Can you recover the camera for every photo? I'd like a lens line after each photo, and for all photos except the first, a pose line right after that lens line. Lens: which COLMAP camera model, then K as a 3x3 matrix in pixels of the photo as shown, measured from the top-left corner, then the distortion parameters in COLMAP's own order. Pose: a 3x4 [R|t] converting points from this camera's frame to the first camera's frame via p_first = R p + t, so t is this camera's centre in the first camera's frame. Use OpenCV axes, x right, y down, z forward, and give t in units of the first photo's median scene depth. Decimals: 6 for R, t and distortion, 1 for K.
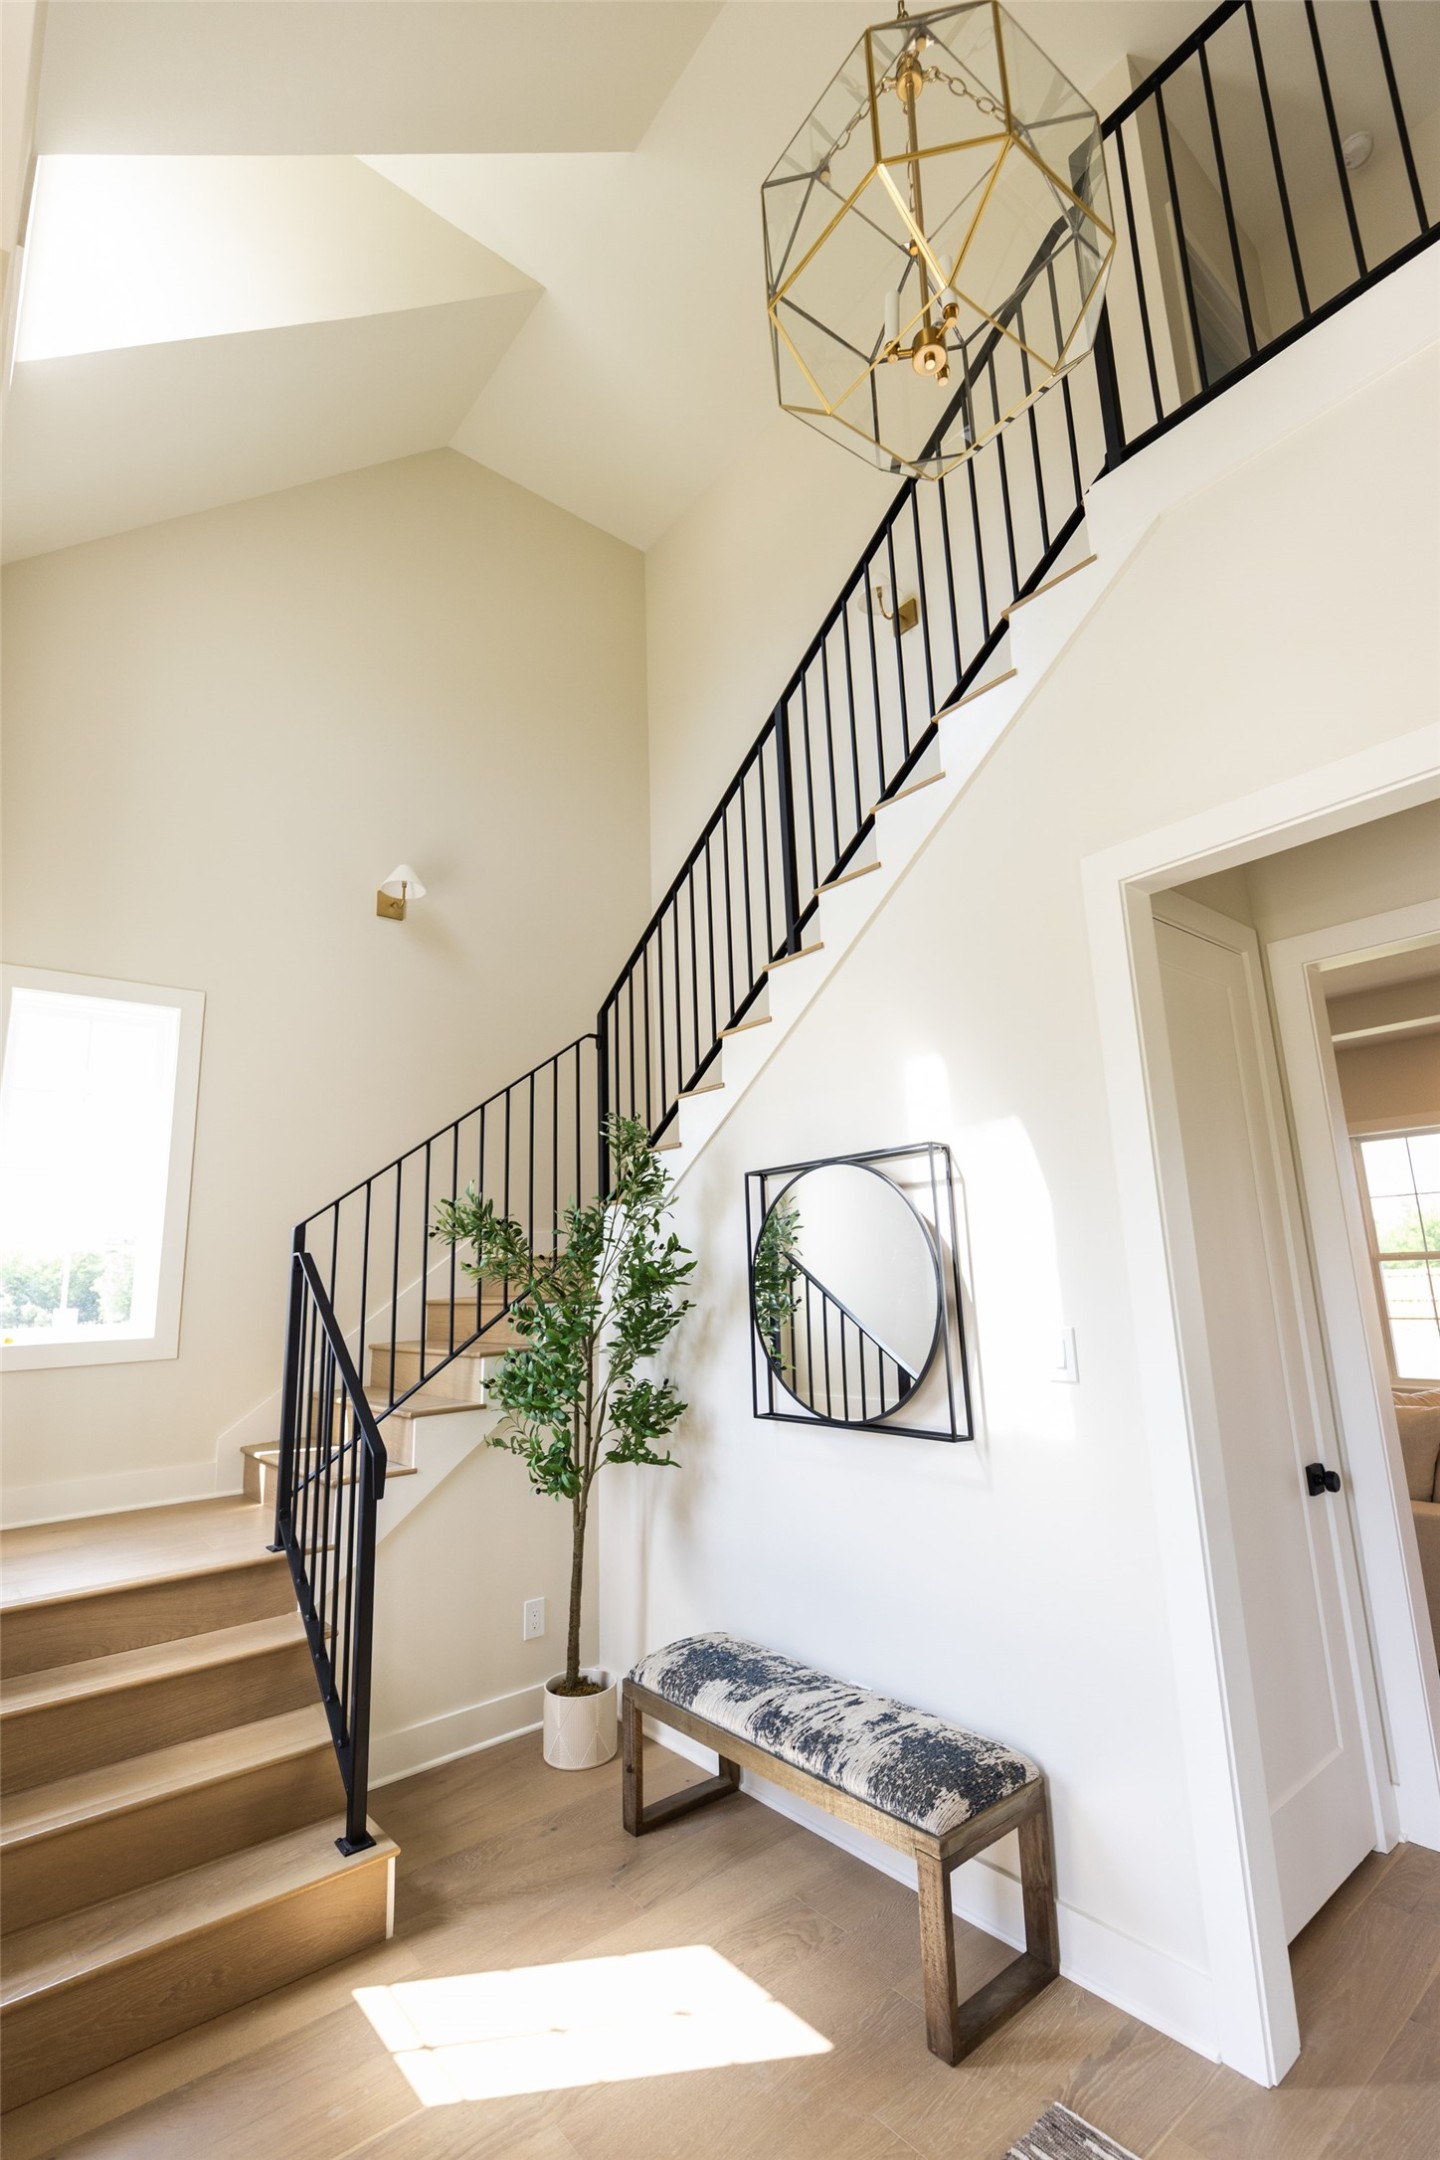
lens RADIAL K [[952.7, 0, 715.7], [0, 952.7, 1077.8], [0, 0, 1]] dist [0.002706, -0.002361]
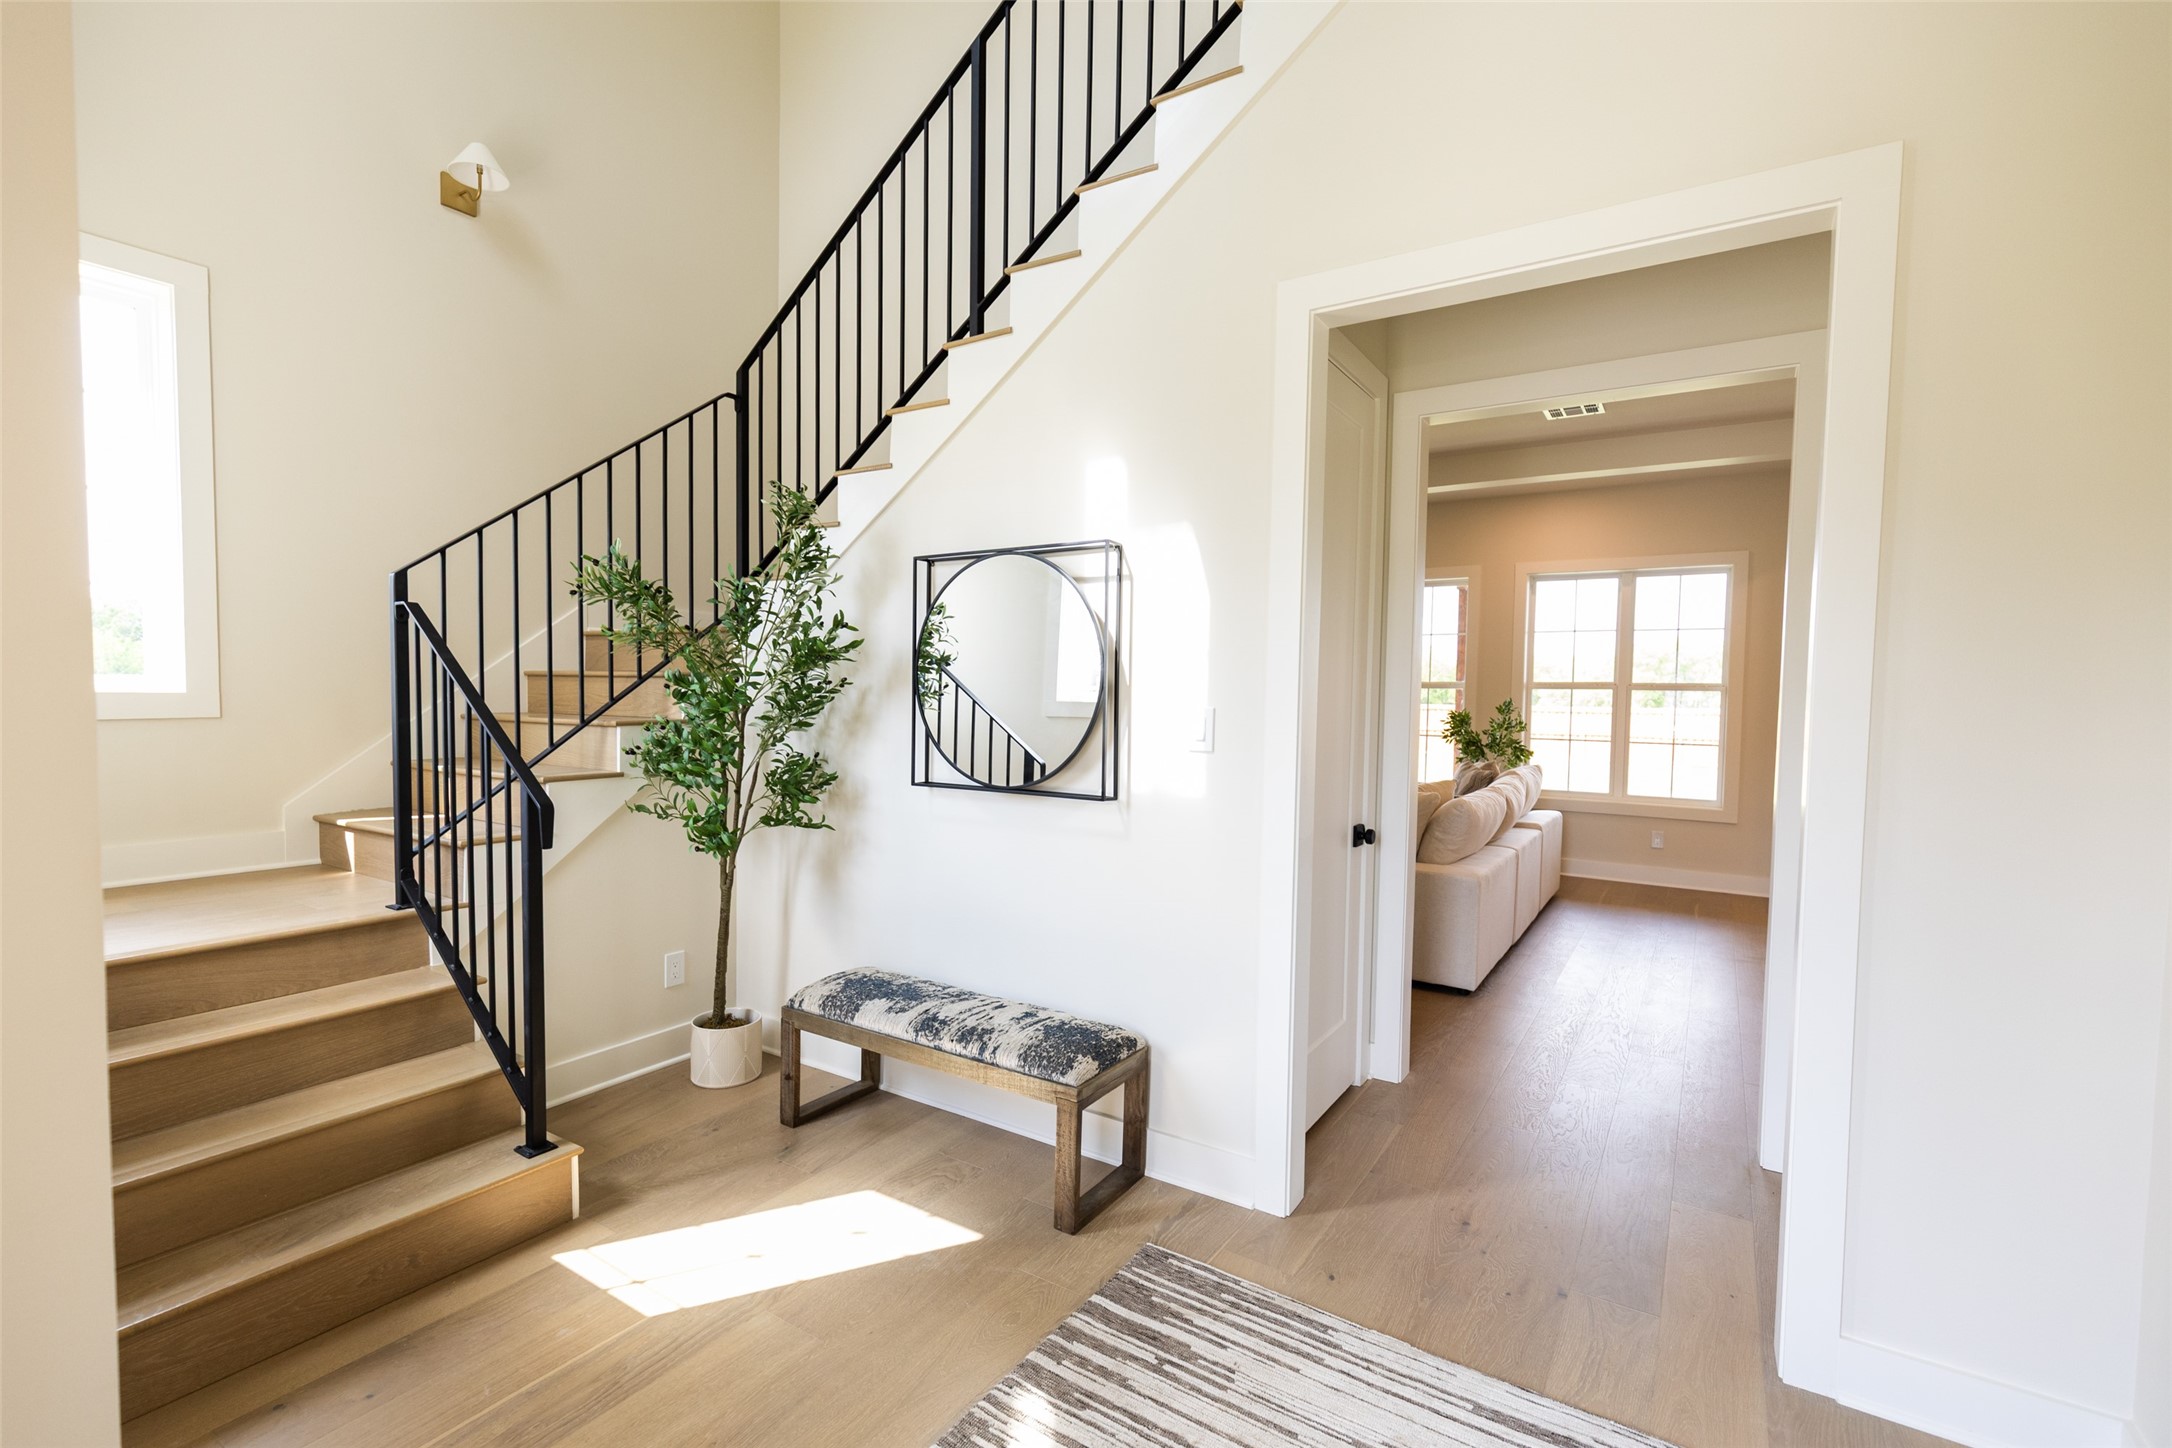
lens RADIAL K [[957.9, 0, 1087.8], [0, 957.9, 730.8], [0, 0, 1]] dist [0.002706, -0.002361]
pose [[0.950992, 0.034795, 0.307252, -0.116820], [-0.109450, 0.967199, 0.229231, 0.028934], [-0.289198, -0.251625, 0.923607, -0.049117]]
